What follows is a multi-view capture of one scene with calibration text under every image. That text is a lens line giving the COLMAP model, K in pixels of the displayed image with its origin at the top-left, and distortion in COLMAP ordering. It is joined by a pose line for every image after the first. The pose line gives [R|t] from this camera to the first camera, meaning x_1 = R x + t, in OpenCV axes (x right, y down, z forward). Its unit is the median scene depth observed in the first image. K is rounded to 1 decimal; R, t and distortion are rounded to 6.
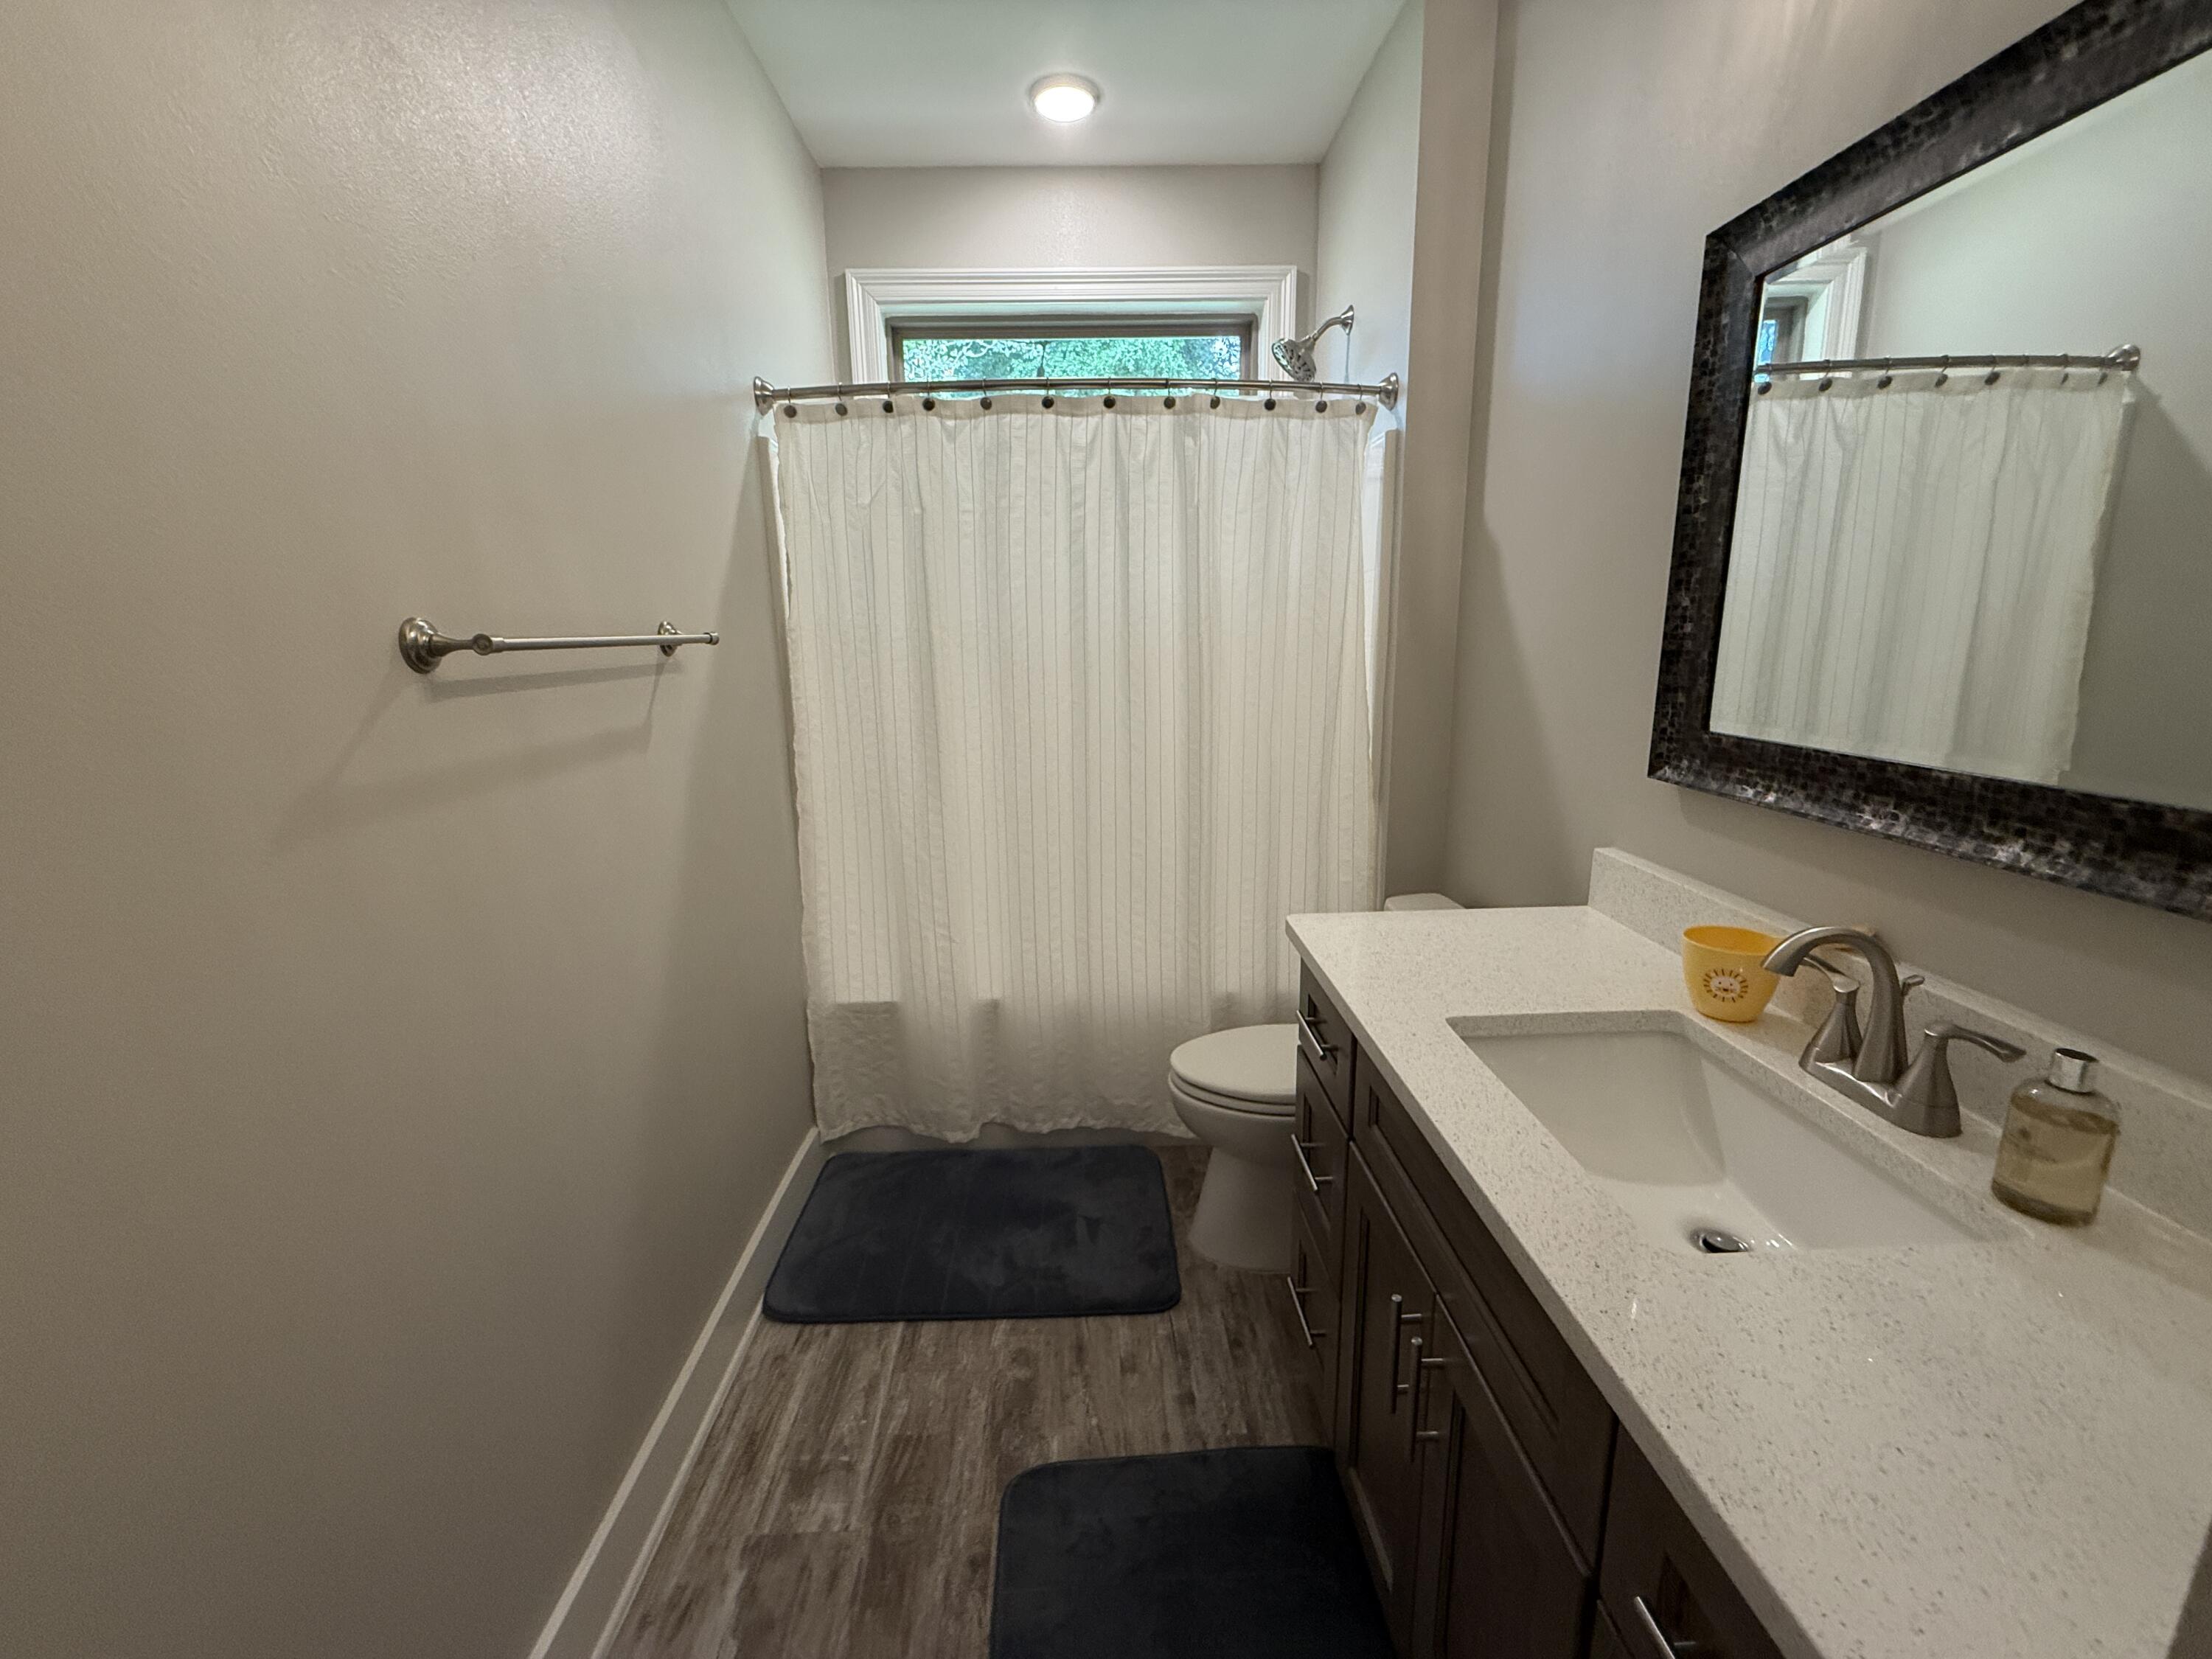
lens RADIAL K [[884.4, 0, 1100.1], [0, 884.4, 829.3], [0, 0, 1]] dist [0.001964, -0.000441]
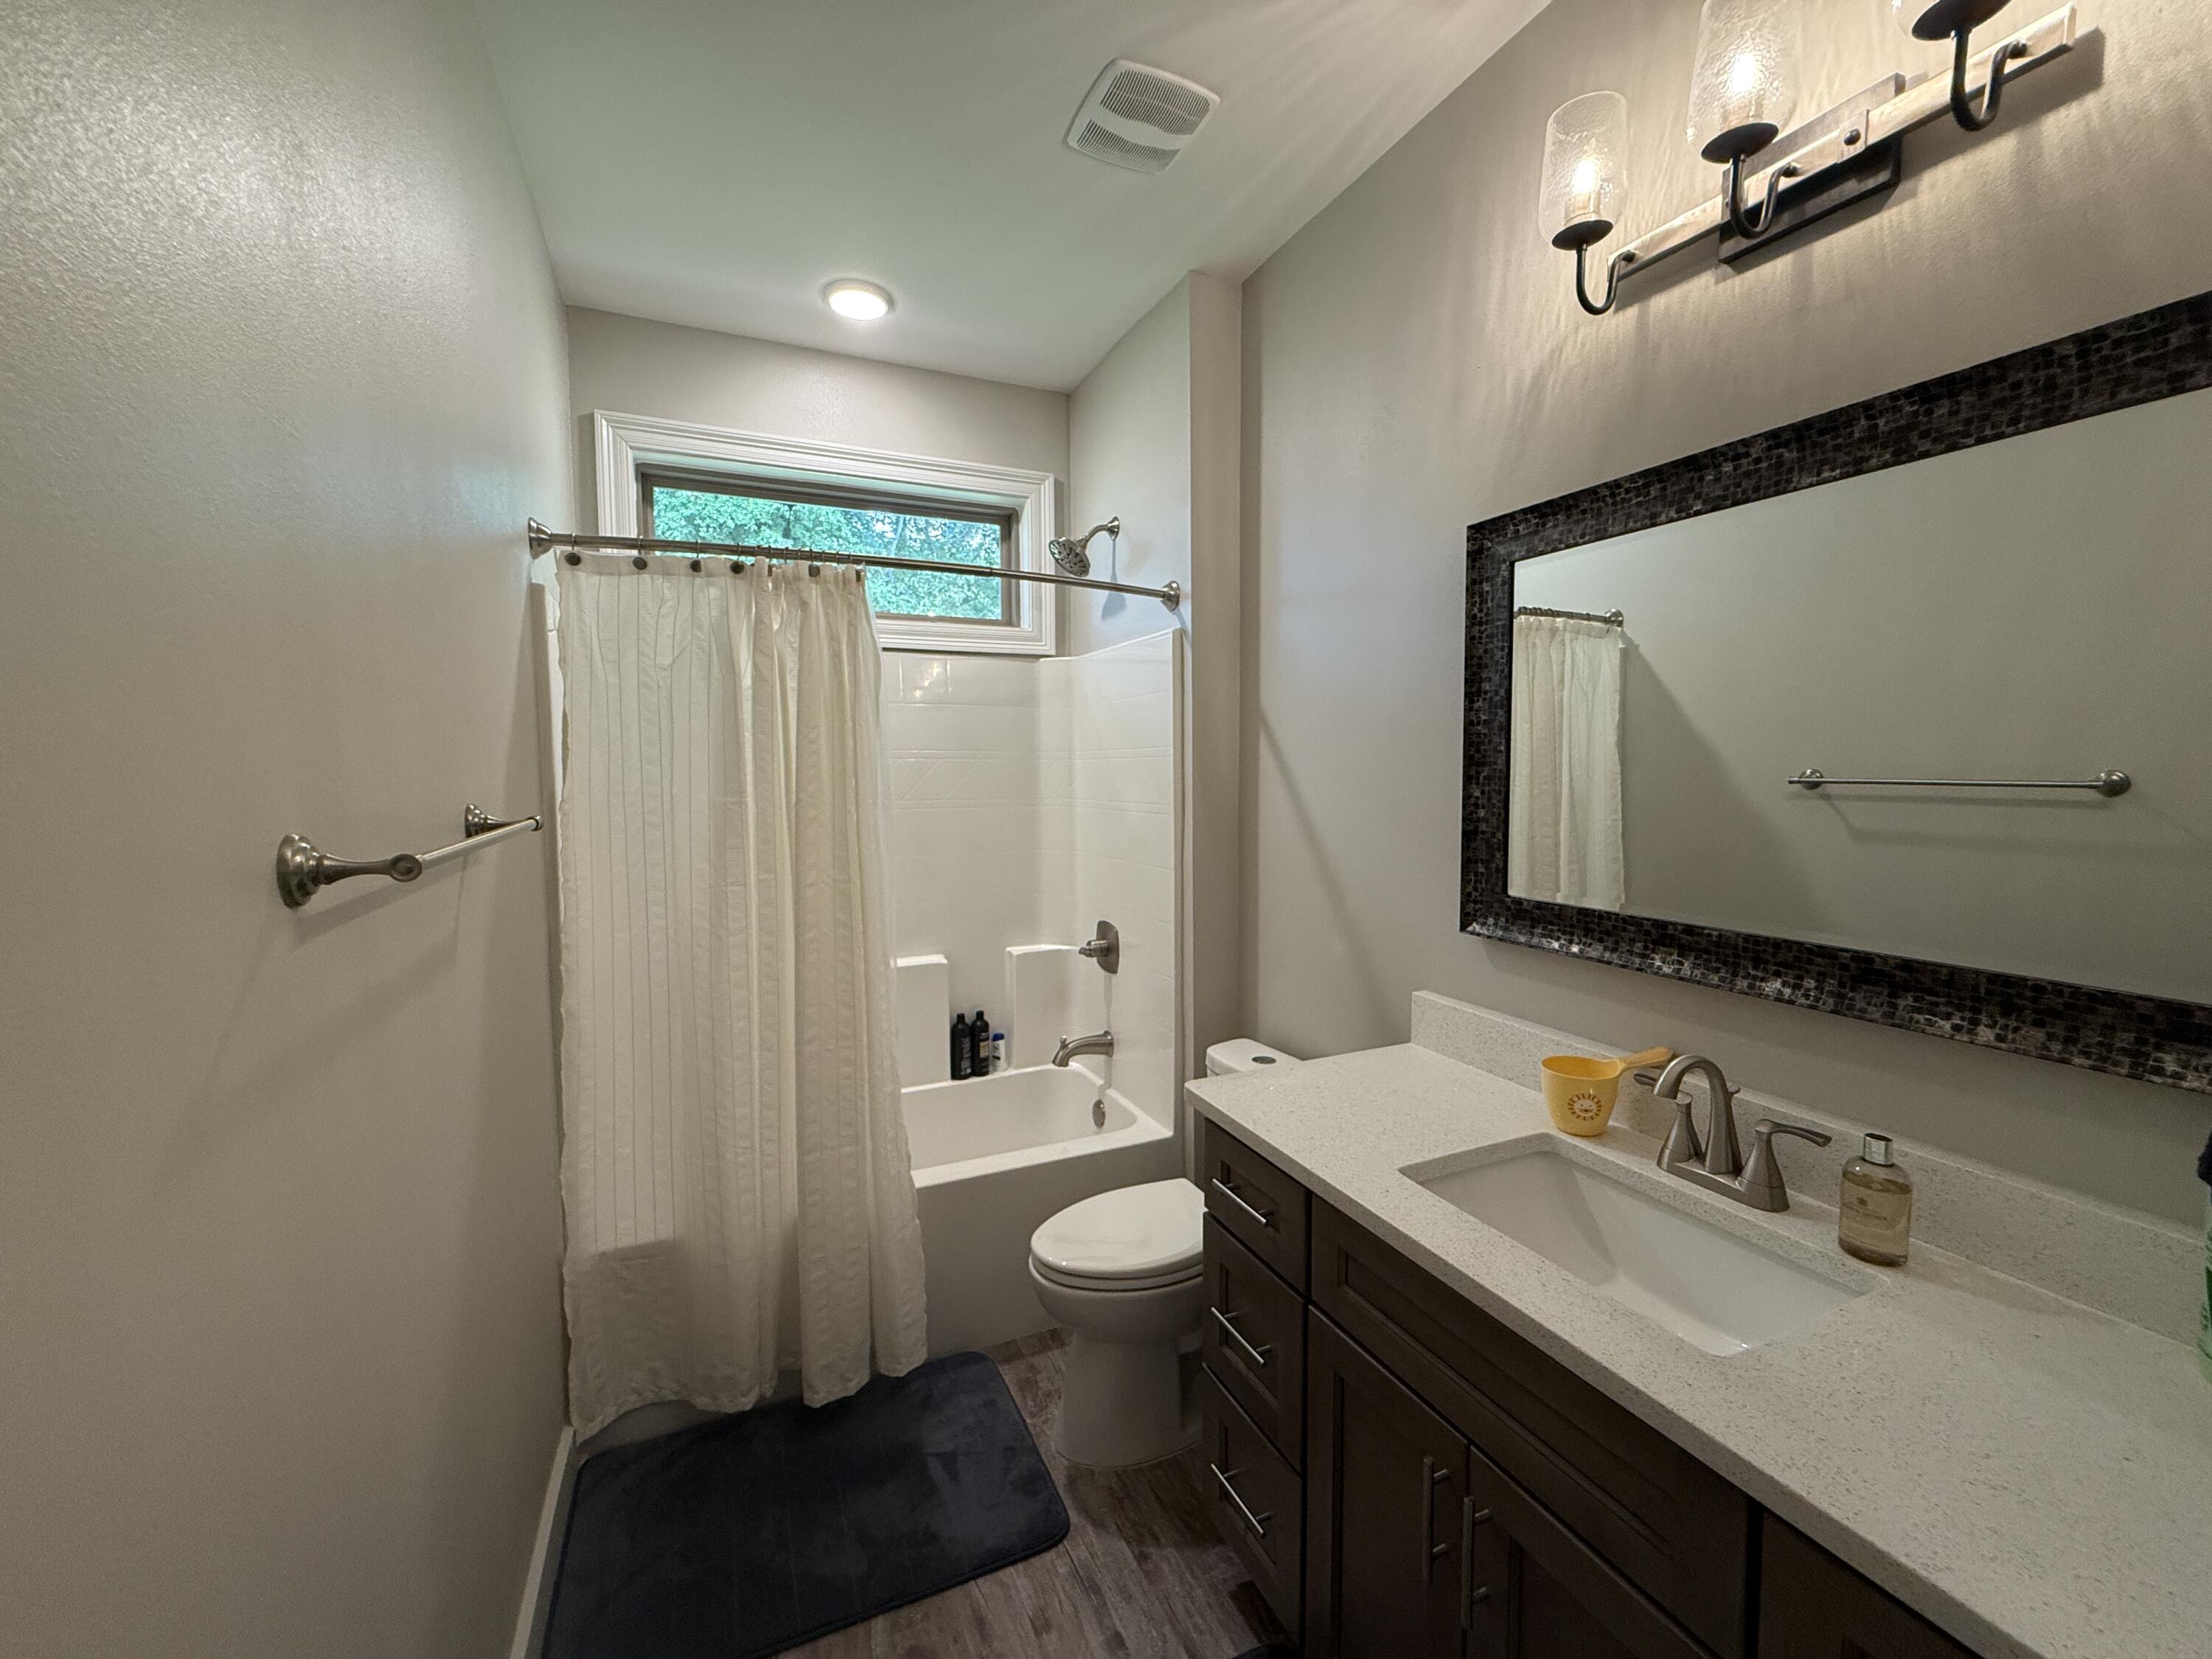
lens RADIAL K [[884.4, 0, 1110.3], [0, 884.4, 831.7], [0, 0, 1]] dist [0.001964, -0.000441]
pose [[0.924507, -0.013306, 0.380933, -0.230957], [0.071978, 0.987504, -0.140193, -0.048204], [-0.374307, 0.157028, 0.913913, 0.039205]]
